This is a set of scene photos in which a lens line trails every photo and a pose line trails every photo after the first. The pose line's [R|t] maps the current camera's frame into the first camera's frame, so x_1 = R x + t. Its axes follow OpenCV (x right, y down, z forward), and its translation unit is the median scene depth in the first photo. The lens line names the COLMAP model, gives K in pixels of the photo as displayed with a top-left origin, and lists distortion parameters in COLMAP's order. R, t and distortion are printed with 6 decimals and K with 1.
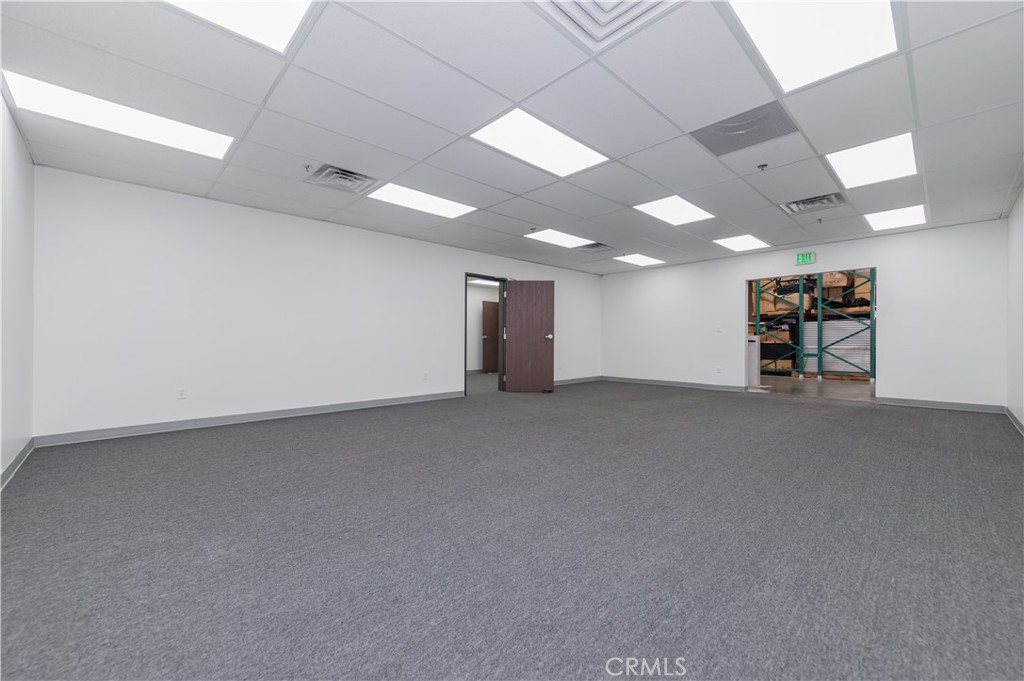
lens RADIAL K [[403.1, 0, 505.3], [0, 403.1, 344.8], [0, 0, 1]] dist [0.012530, -0.001545]
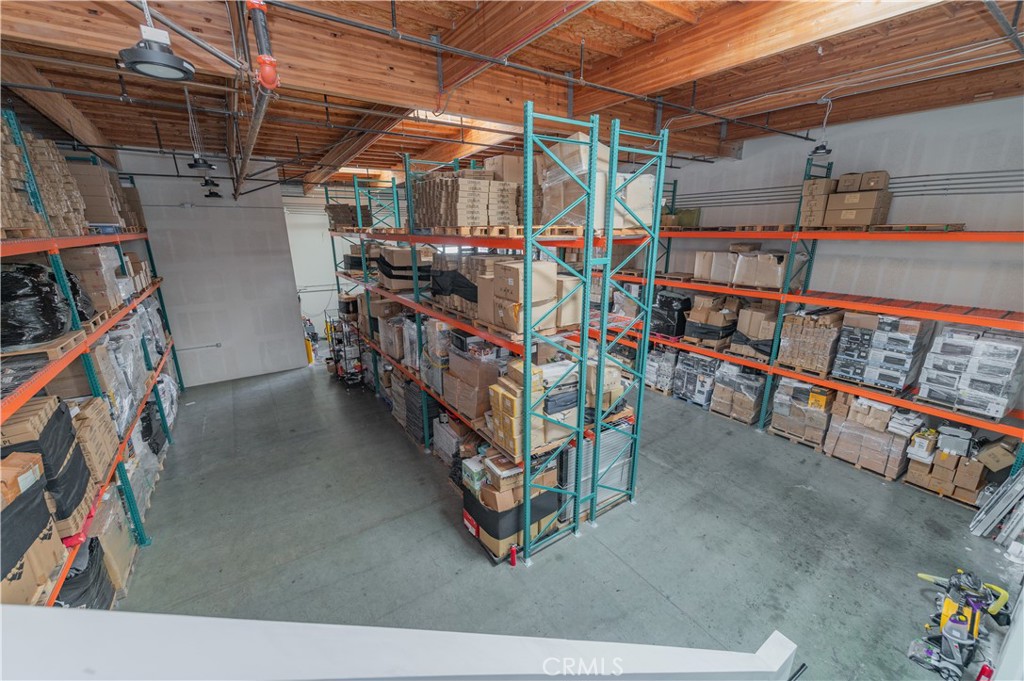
lens RADIAL K [[403.1, 0, 517.9], [0, 403.1, 340.6], [0, 0, 1]] dist [0.012530, -0.001545]
pose [[0.150595, -0.268845, 0.951338, 0.203991], [0.001022, 0.962354, 0.271797, -0.360906], [-0.988595, -0.039959, 0.145201, 0.981951]]
